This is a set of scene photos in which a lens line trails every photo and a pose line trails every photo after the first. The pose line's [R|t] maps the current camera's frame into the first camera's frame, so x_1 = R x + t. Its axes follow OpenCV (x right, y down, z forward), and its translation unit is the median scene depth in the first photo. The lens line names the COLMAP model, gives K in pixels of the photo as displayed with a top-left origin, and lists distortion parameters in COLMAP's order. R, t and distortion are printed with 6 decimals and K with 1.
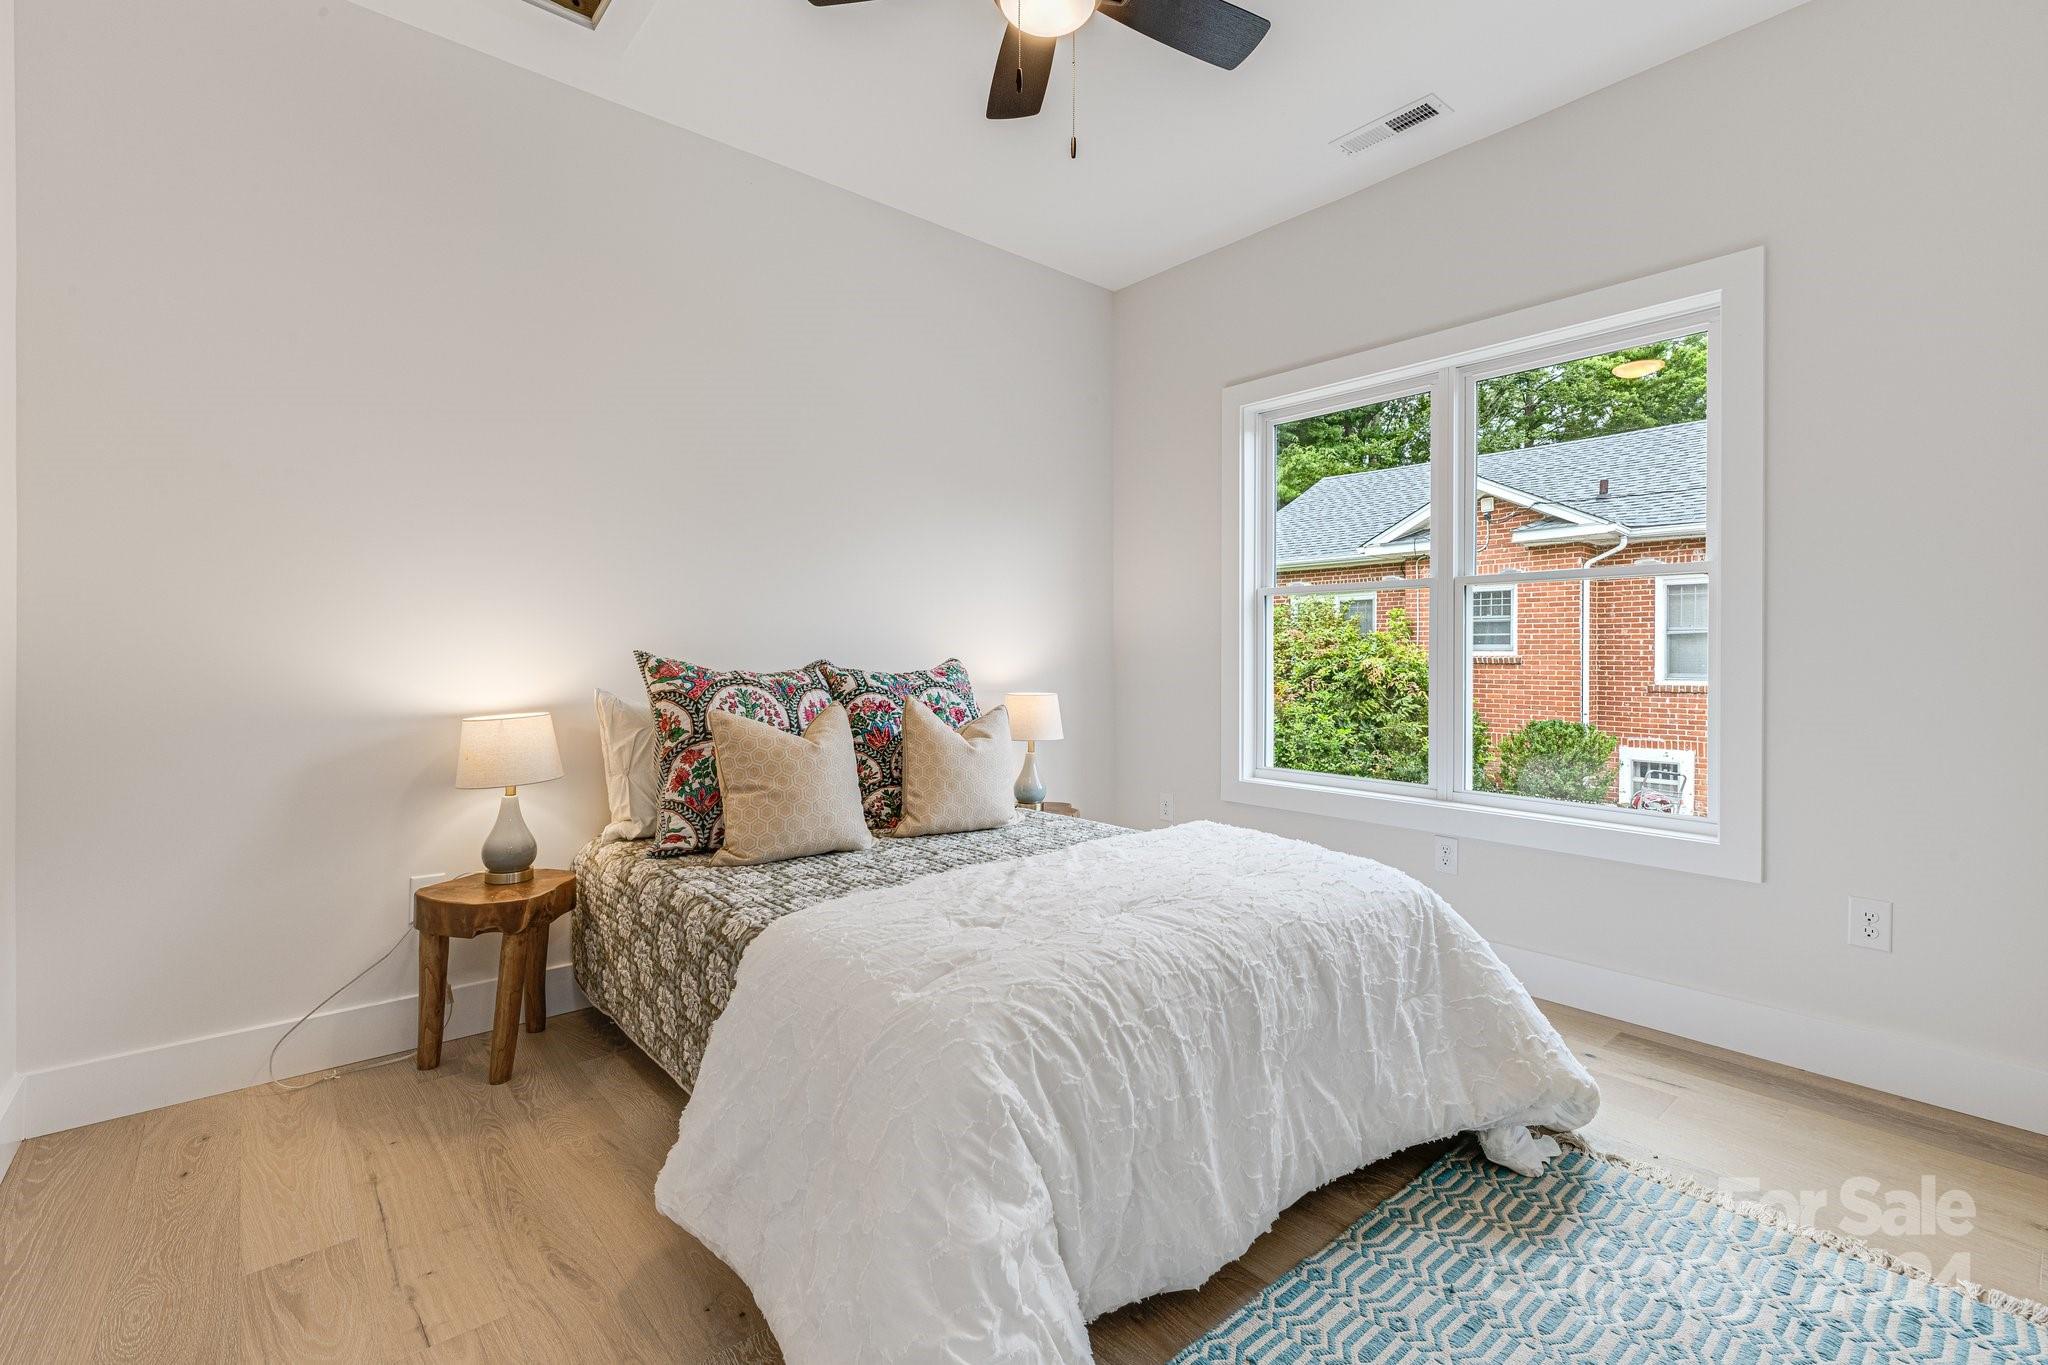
lens RADIAL K [[903.9, 0, 1026.7], [0, 903.9, 668.4], [0, 0, 1]] dist [0.001778, -0.000002]
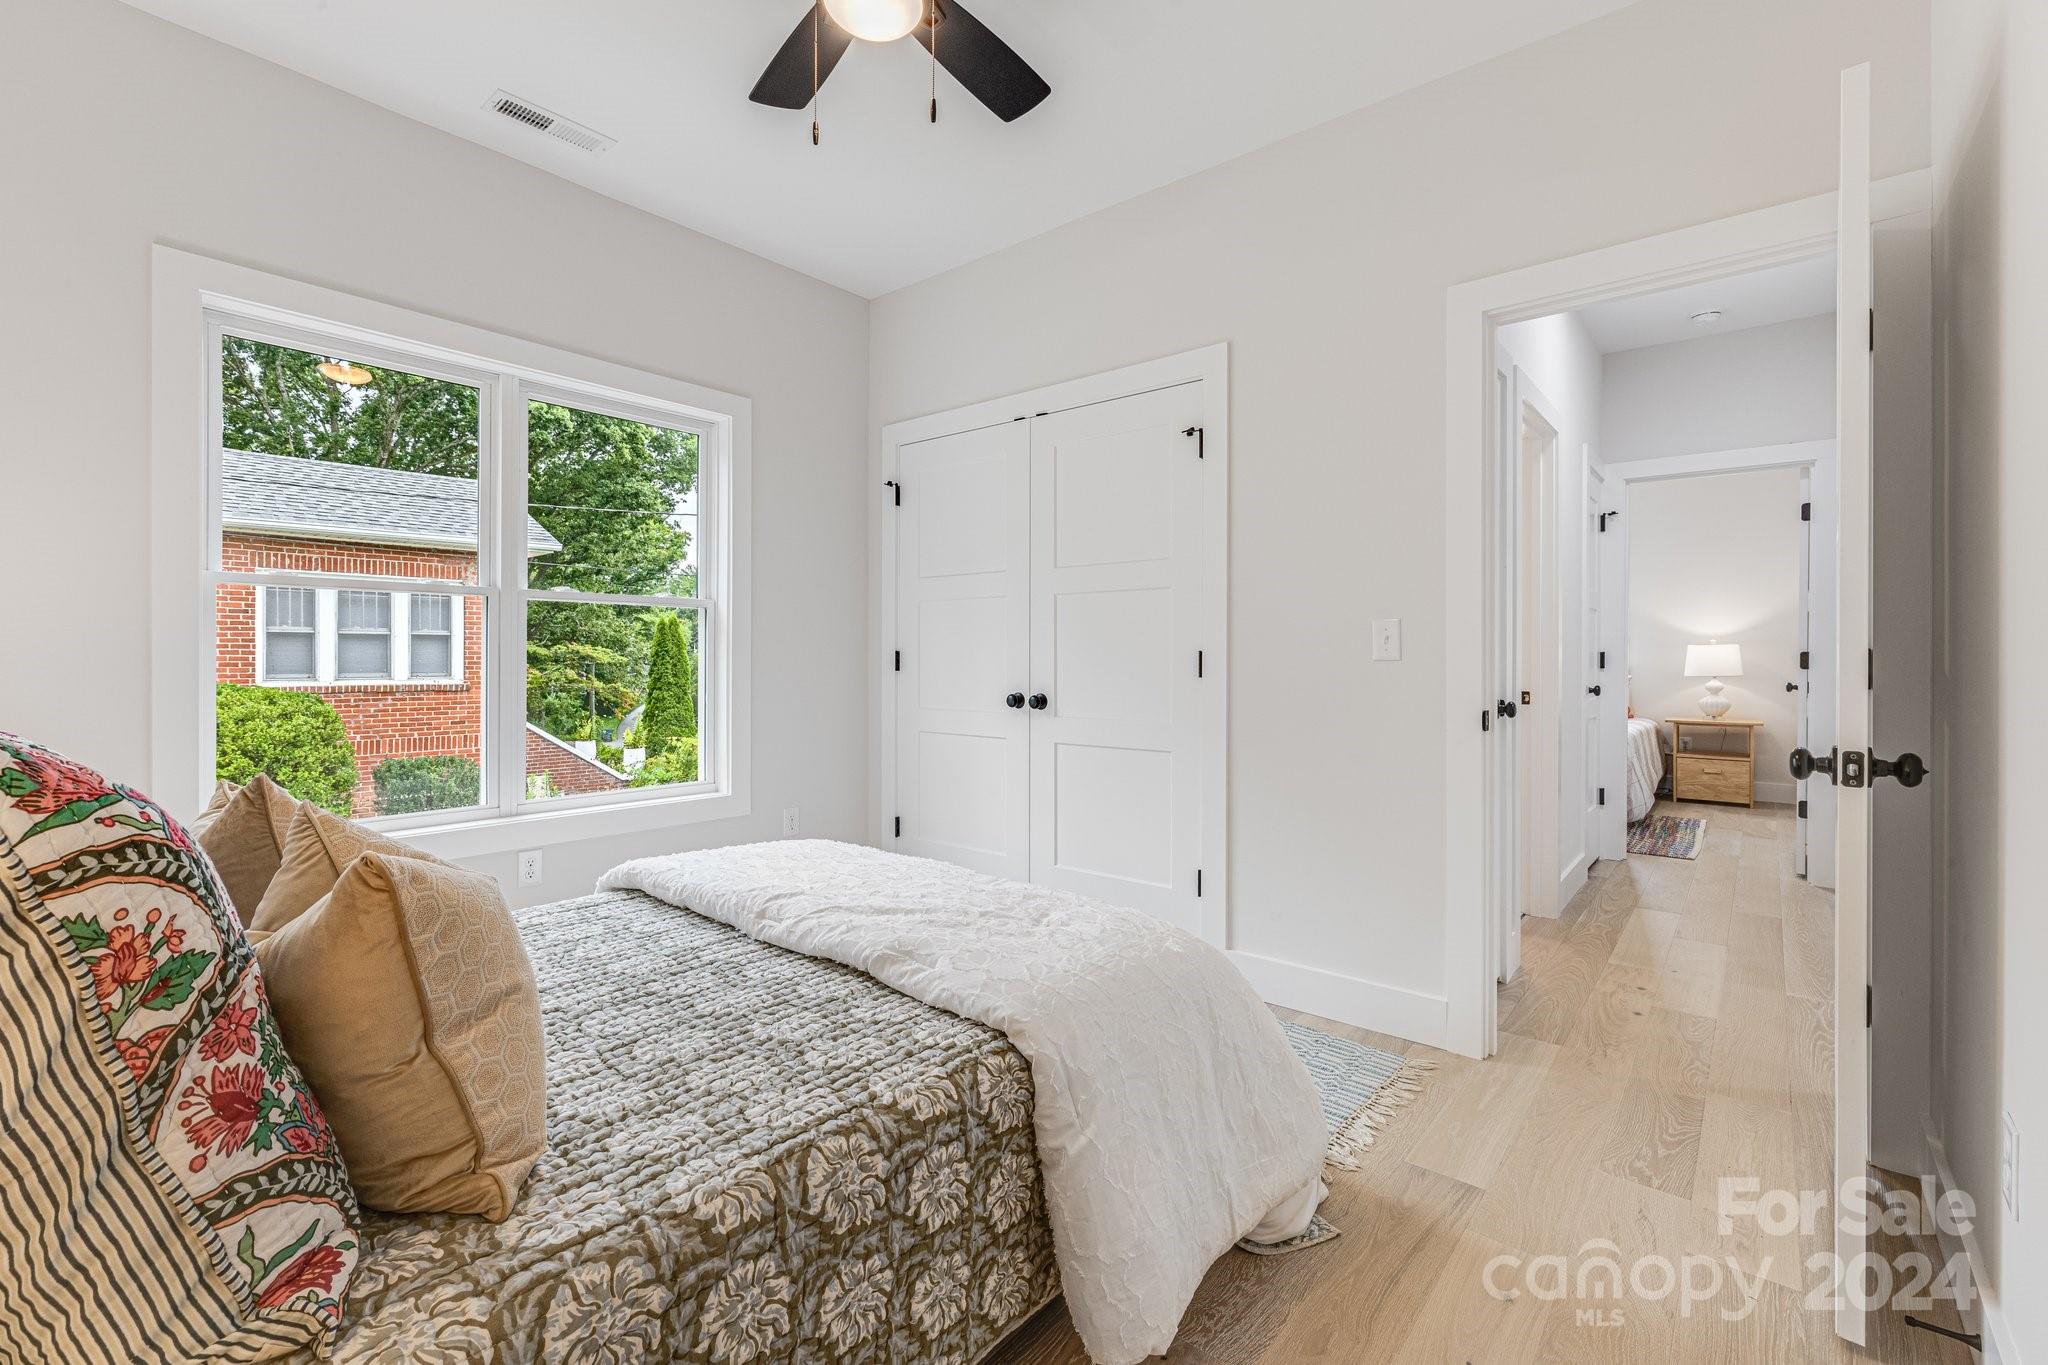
lens RADIAL K [[903.9, 0, 1026.7], [0, 903.9, 668.4], [0, 0, 1]] dist [0.001778, -0.000002]
pose [[-0.177172, -0.015078, 0.984064, -0.735155], [-0.005659, 0.999882, 0.014301, -0.037067], [-0.984164, -0.003035, -0.177236, 0.772758]]
